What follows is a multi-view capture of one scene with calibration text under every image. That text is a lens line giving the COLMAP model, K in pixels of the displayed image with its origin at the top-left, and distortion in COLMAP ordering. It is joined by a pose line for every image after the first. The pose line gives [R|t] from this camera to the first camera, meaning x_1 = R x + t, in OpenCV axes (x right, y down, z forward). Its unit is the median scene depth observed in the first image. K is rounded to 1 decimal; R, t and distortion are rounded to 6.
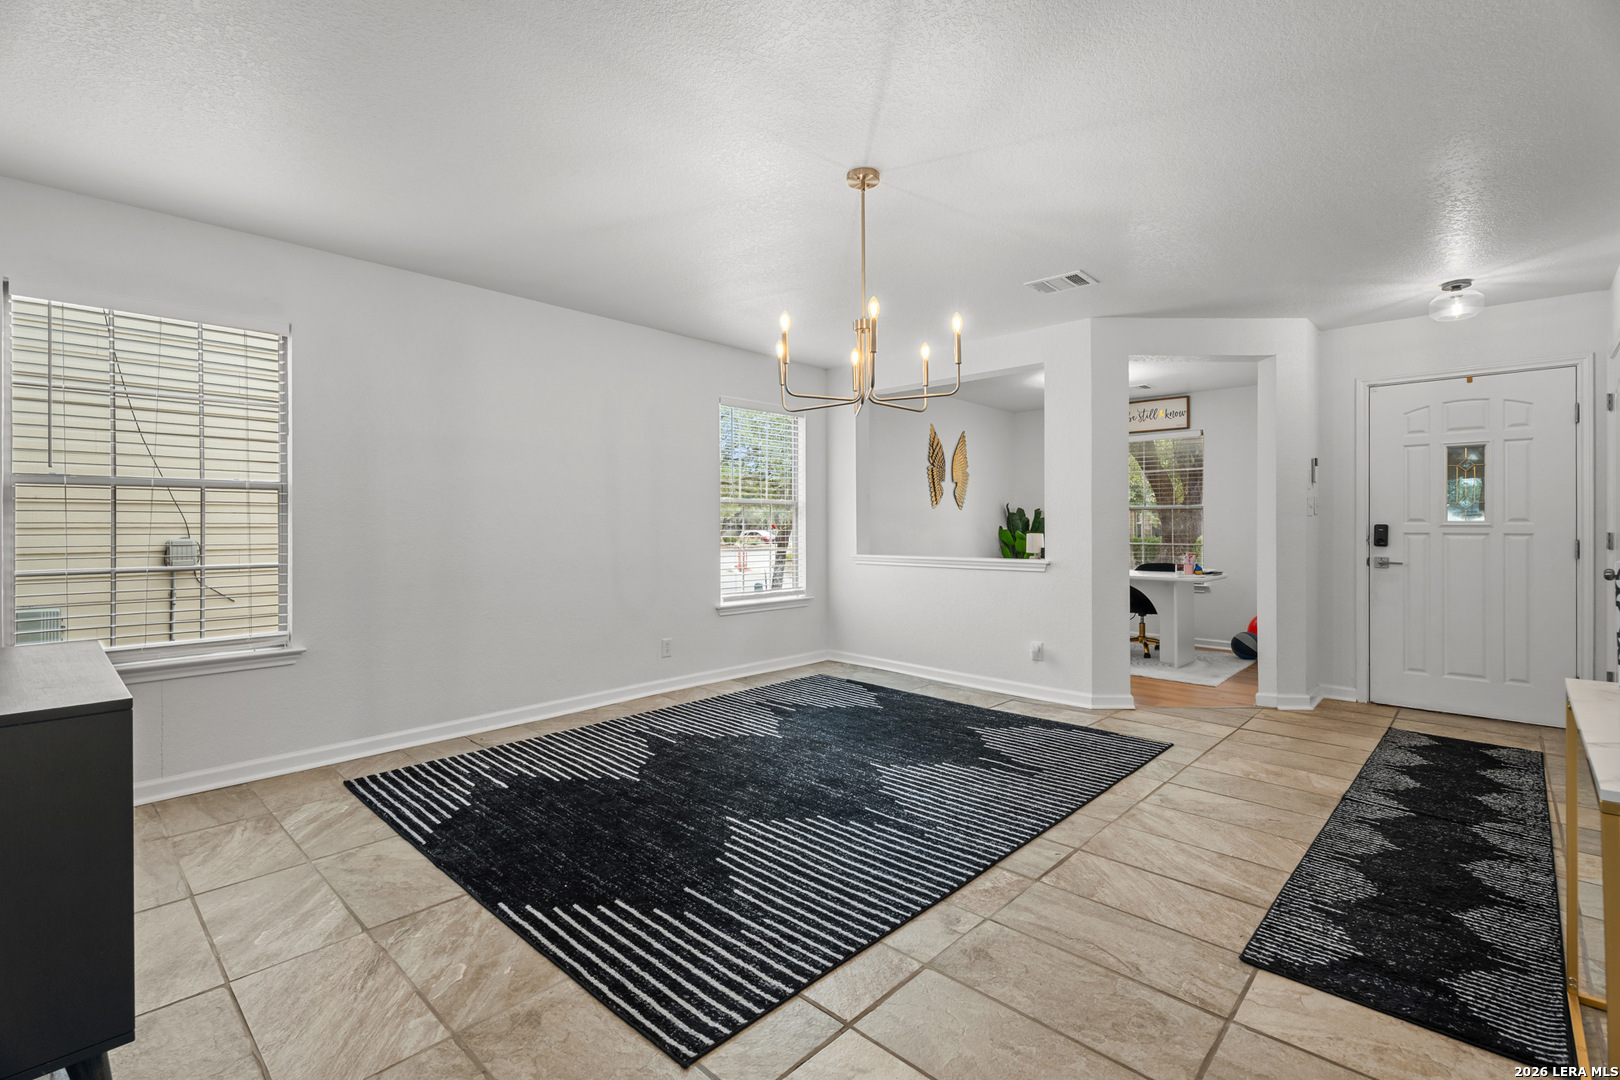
lens RADIAL K [[728.1, 0, 809.2], [0, 728.1, 537.5], [0, 0, 1]] dist [0.004983, 0.000080]
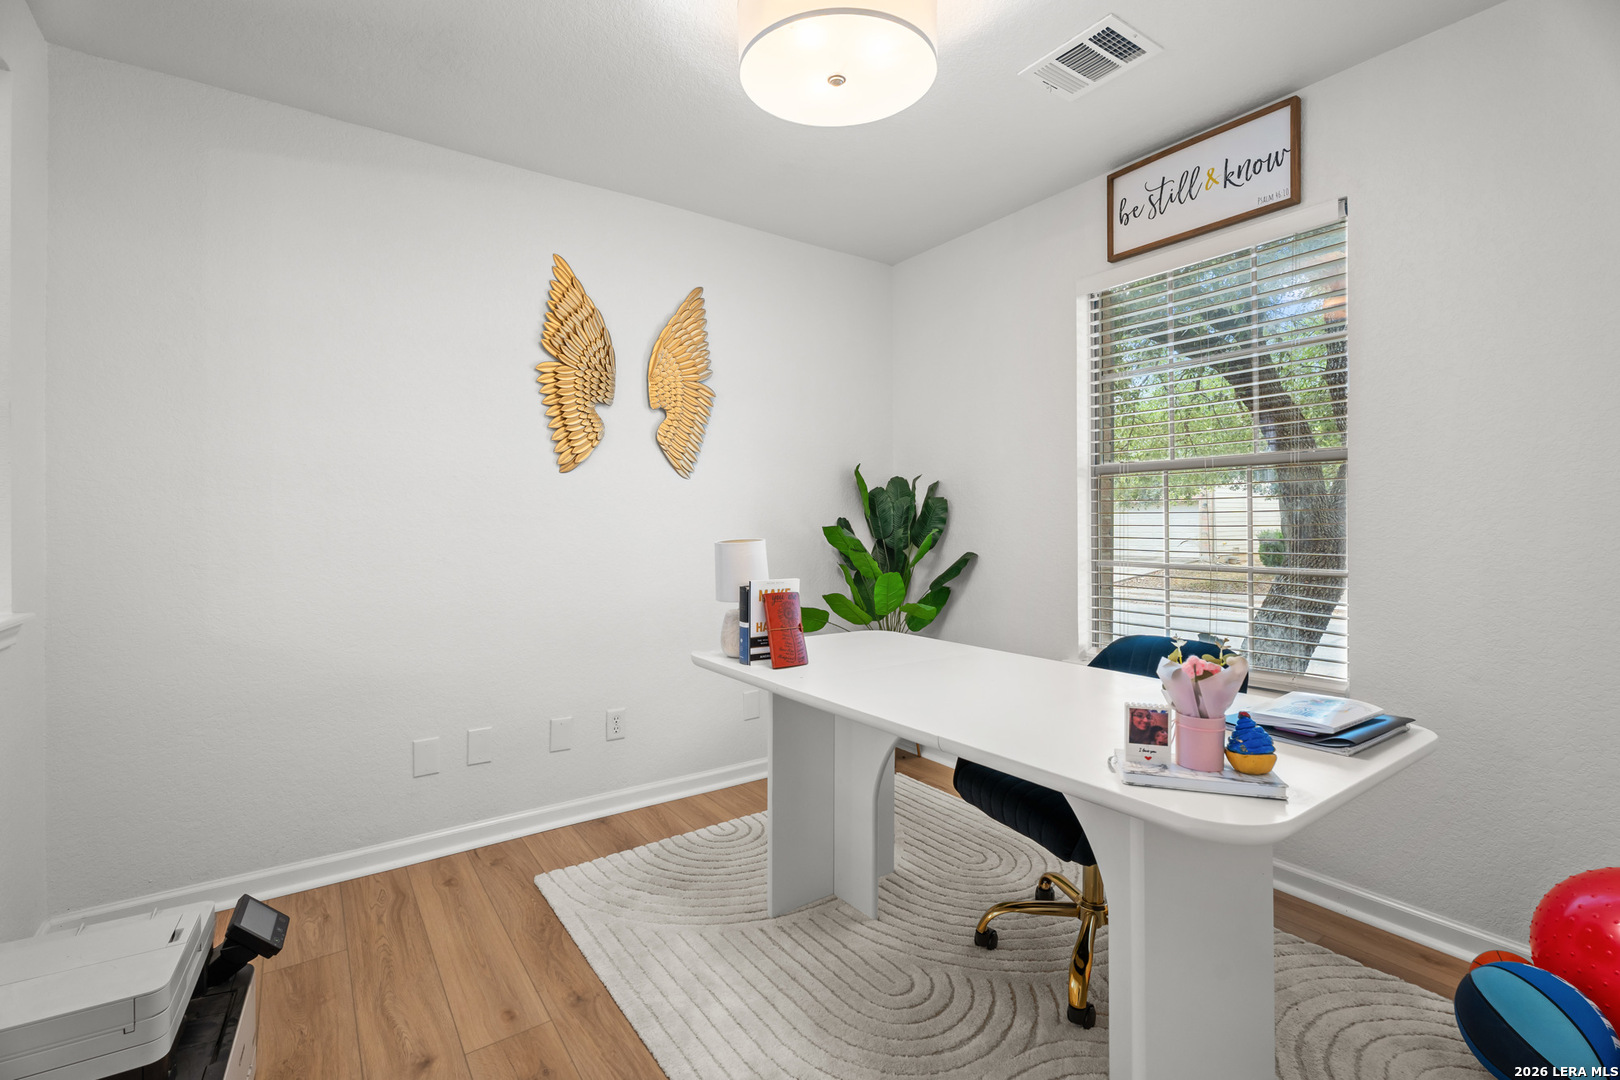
lens RADIAL K [[728.1, 0, 807.8], [0, 728.1, 525.9], [0, 0, 1]] dist [0.004983, 0.000080]
pose [[0.977951, -0.001692, -0.208828, 0.374054], [0.000331, 0.999978, -0.006556, -0.009328], [0.208834, 0.006342, 0.977931, 0.640754]]
